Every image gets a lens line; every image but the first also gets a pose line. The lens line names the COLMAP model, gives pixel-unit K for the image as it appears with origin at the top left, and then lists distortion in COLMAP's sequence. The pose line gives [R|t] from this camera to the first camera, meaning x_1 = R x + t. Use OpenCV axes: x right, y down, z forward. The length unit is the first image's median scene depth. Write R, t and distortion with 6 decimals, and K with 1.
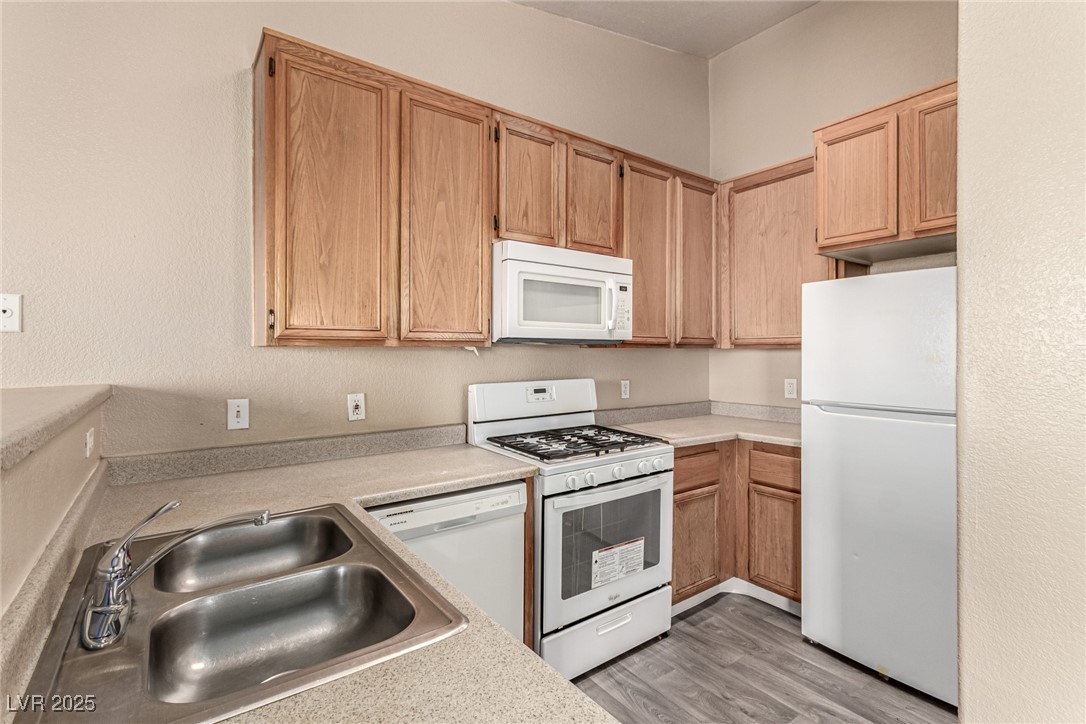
lens RADIAL K [[508.7, 0, 536.5], [0, 508.7, 357.3], [0, 0, 1]] dist [0.011326, 0.000965]
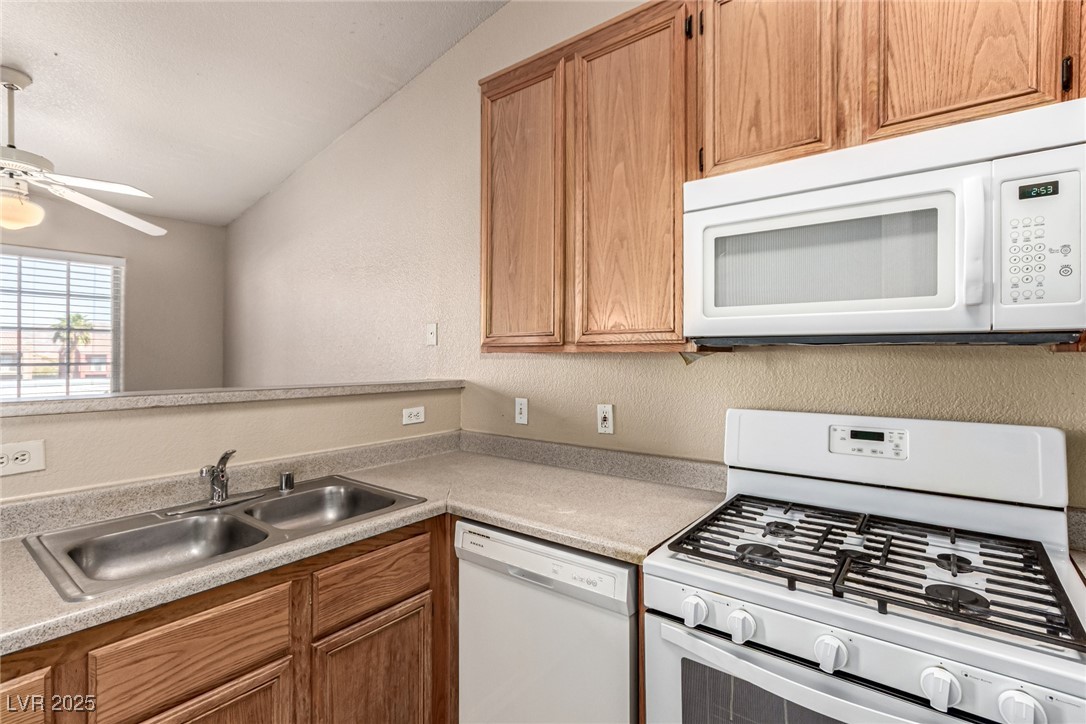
lens RADIAL K [[508.7, 0, 542.2], [0, 508.7, 352.6], [0, 0, 1]] dist [0.011326, 0.000965]
pose [[0.288791, -0.004211, -0.957383, 0.511029], [-0.011519, 0.999903, -0.007872, -0.012873], [0.957323, 0.013302, 0.288715, 0.665564]]
